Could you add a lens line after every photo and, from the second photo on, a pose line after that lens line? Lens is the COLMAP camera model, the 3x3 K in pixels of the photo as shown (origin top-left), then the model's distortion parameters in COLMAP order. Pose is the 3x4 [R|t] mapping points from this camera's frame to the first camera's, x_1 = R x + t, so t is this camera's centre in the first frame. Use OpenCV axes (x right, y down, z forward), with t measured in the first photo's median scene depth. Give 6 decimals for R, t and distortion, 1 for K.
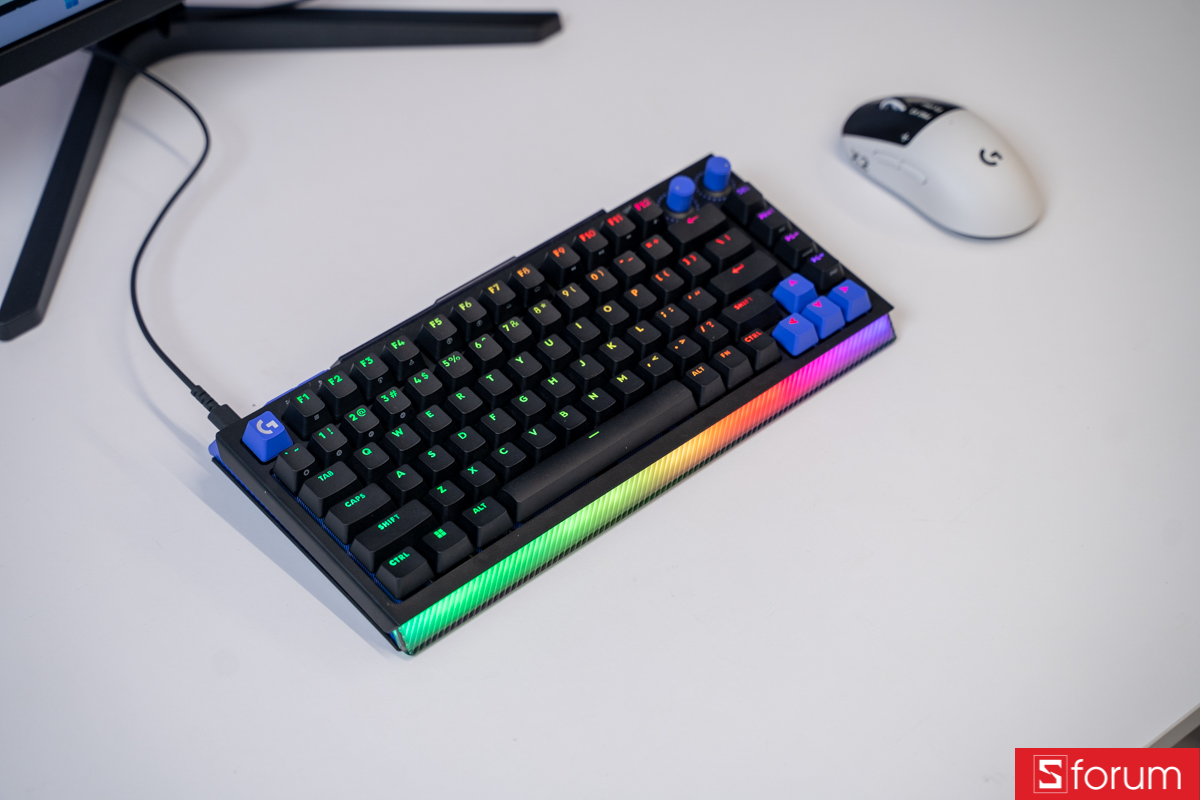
lens RADIAL K [[2505.5, 0, 600.0], [0, 2505.5, 400.0], [0, 0, 1]] dist [0.372673, -0.073564]
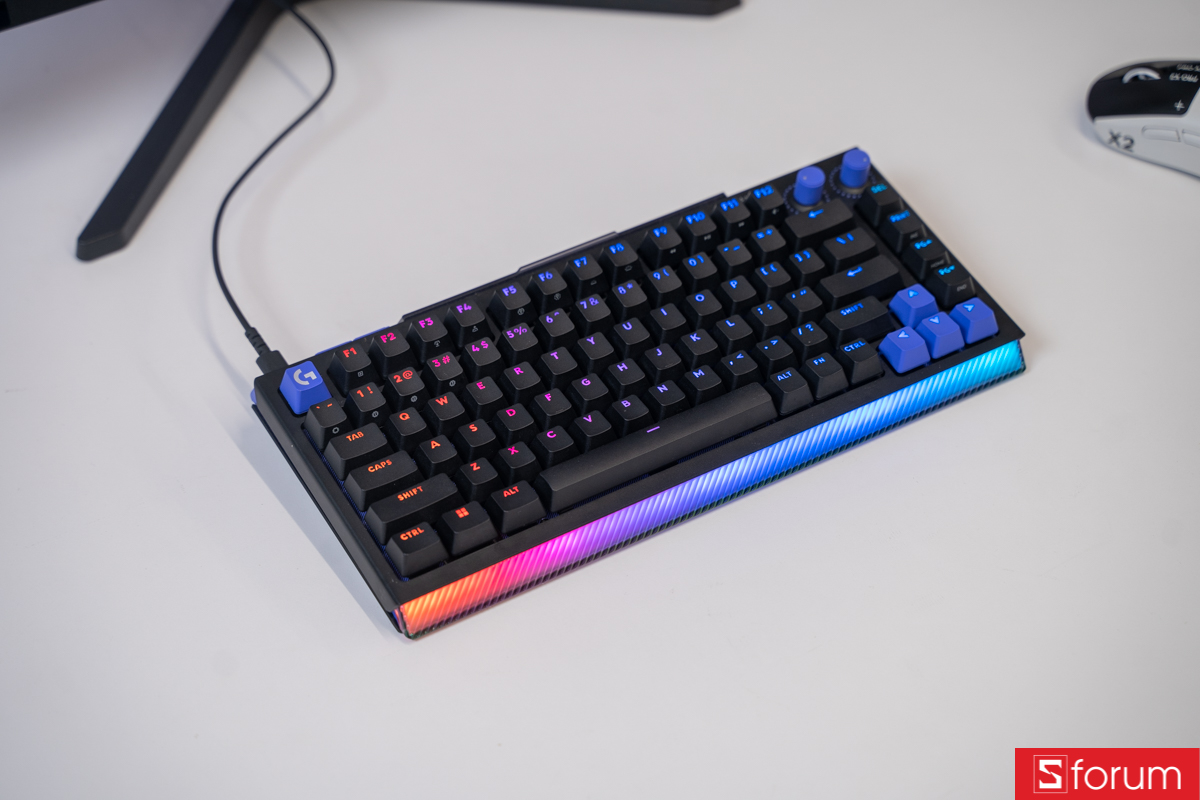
lens RADIAL K [[2505.5, 0, 600.0], [0, 2505.5, 400.0], [0, 0, 1]] dist [0.372673, -0.073564]
pose [[0.980606, 0.120197, -0.154807, 0.116742], [-0.121864, 0.992546, -0.001287, 0.006563], [0.153499, 0.020127, 0.987944, 0.089164]]
